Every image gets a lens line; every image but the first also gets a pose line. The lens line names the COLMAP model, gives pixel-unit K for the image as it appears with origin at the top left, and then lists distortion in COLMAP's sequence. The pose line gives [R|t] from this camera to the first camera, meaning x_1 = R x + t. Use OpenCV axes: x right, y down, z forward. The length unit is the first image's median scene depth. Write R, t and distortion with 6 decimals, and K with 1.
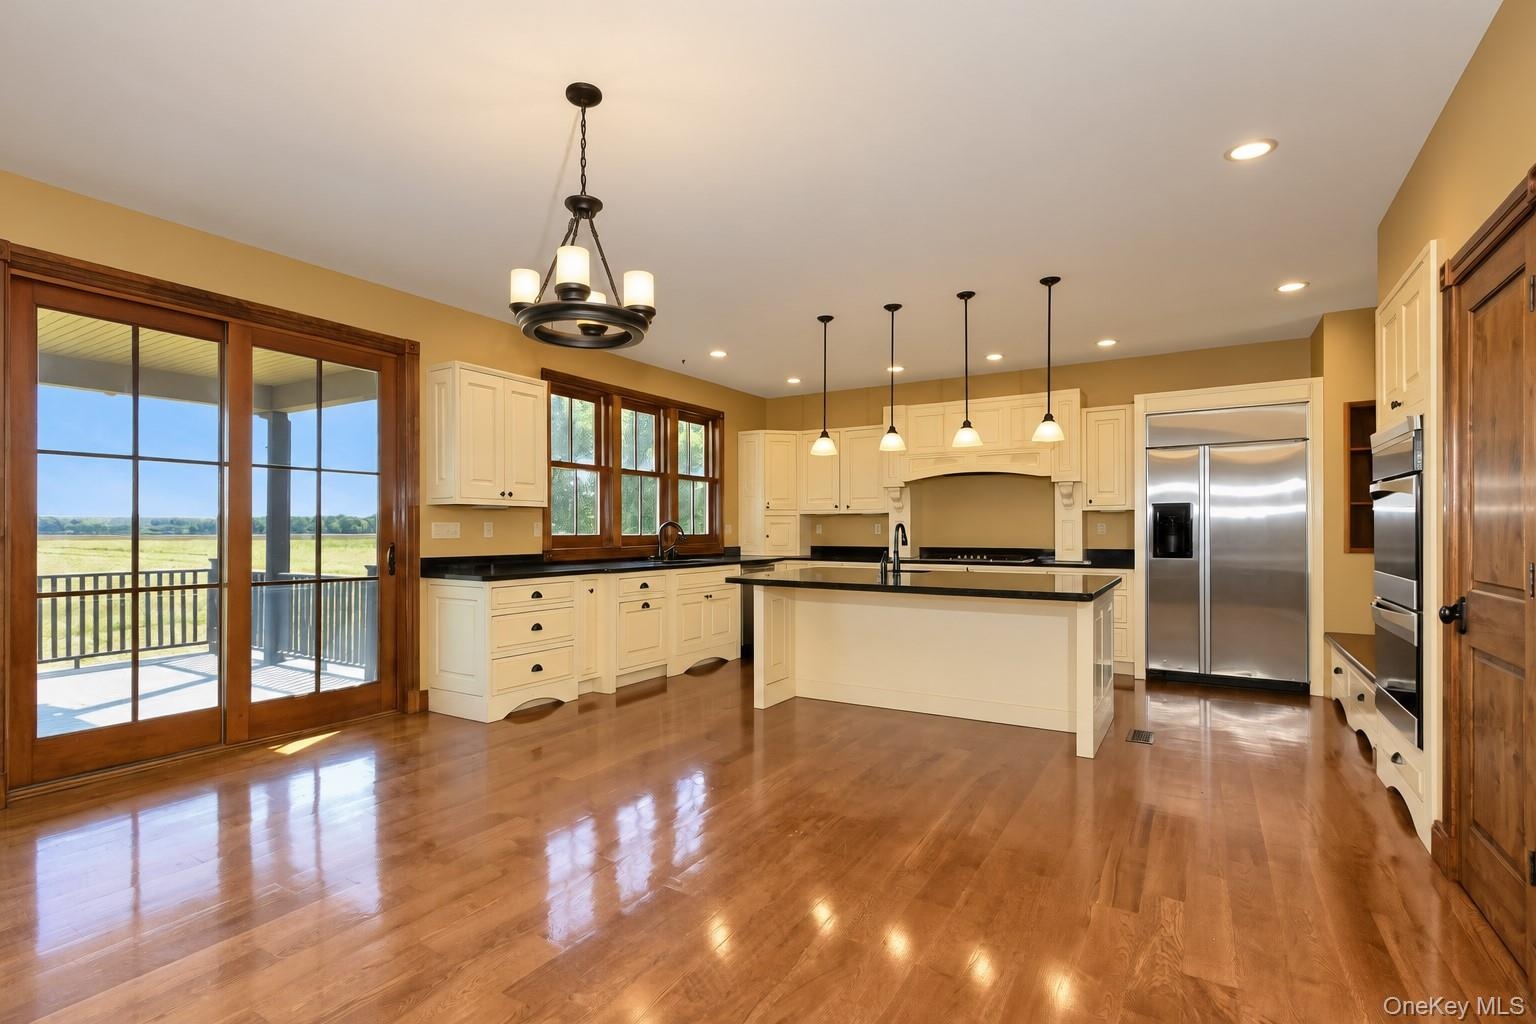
lens RADIAL K [[749.9, 0, 769.2], [0, 749.9, 520.3], [0, 0, 1]] dist [0.010332, 0.002665]
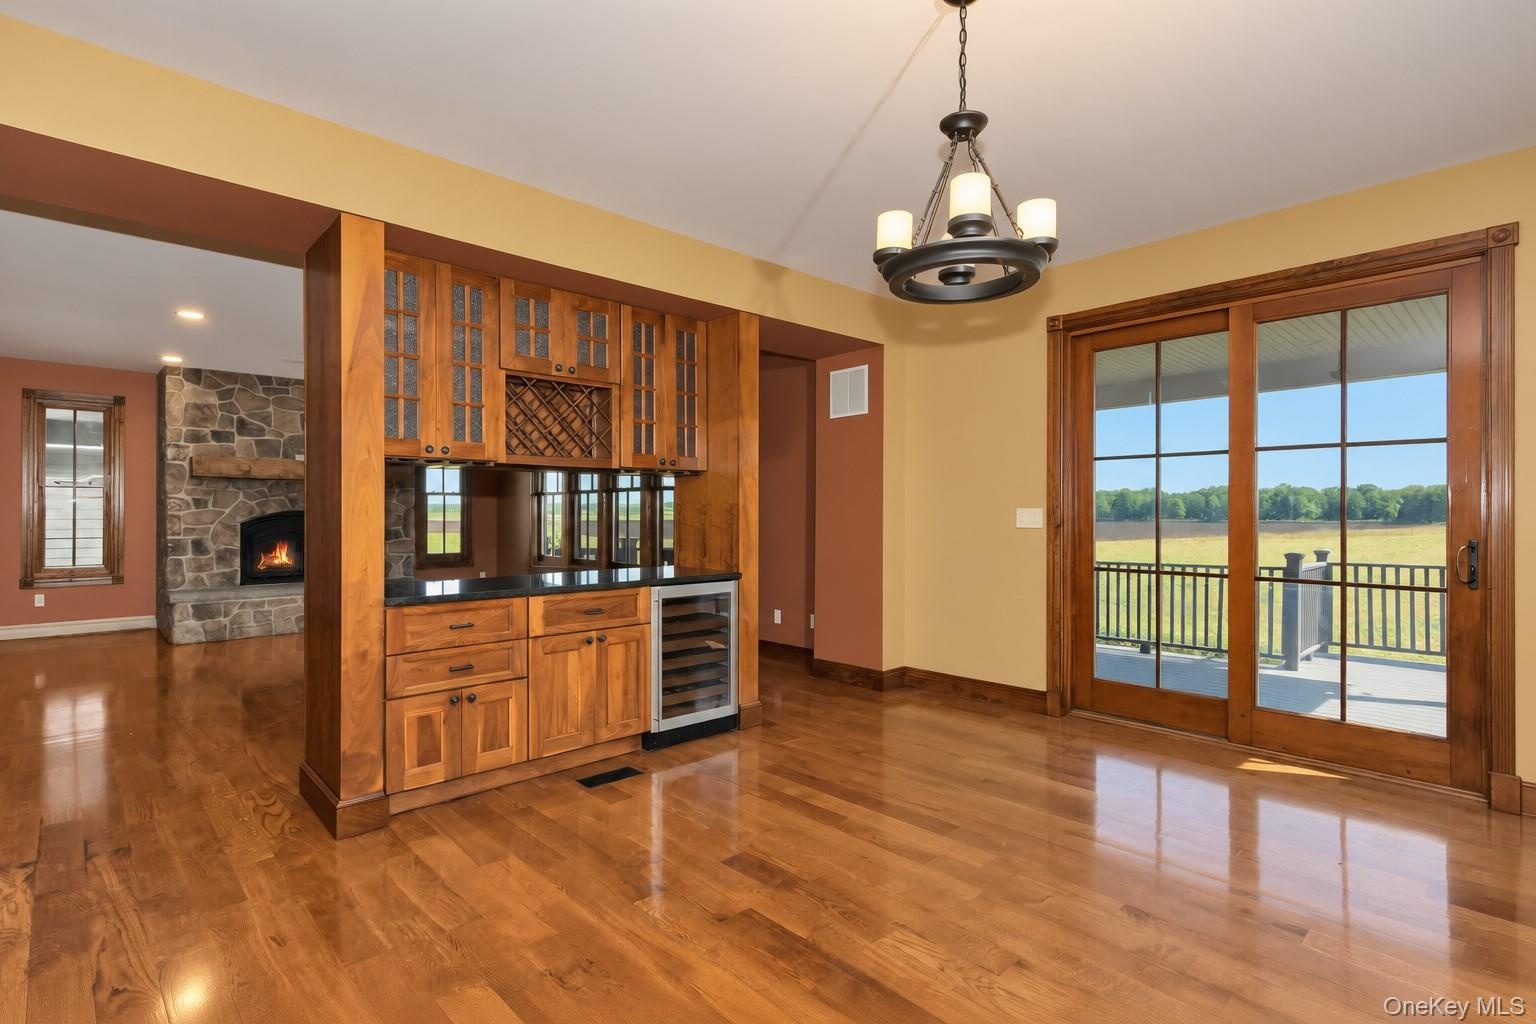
lens RADIAL K [[749.9, 0, 741.1], [0, 749.9, 512.0], [0, 0, 1]] dist [0.010332, 0.002665]
pose [[-0.282525, -0.003293, -0.959254, 0.344683], [0.003150, 0.999986, -0.004361, 0.002728], [0.959255, -0.004254, -0.282510, 0.566800]]
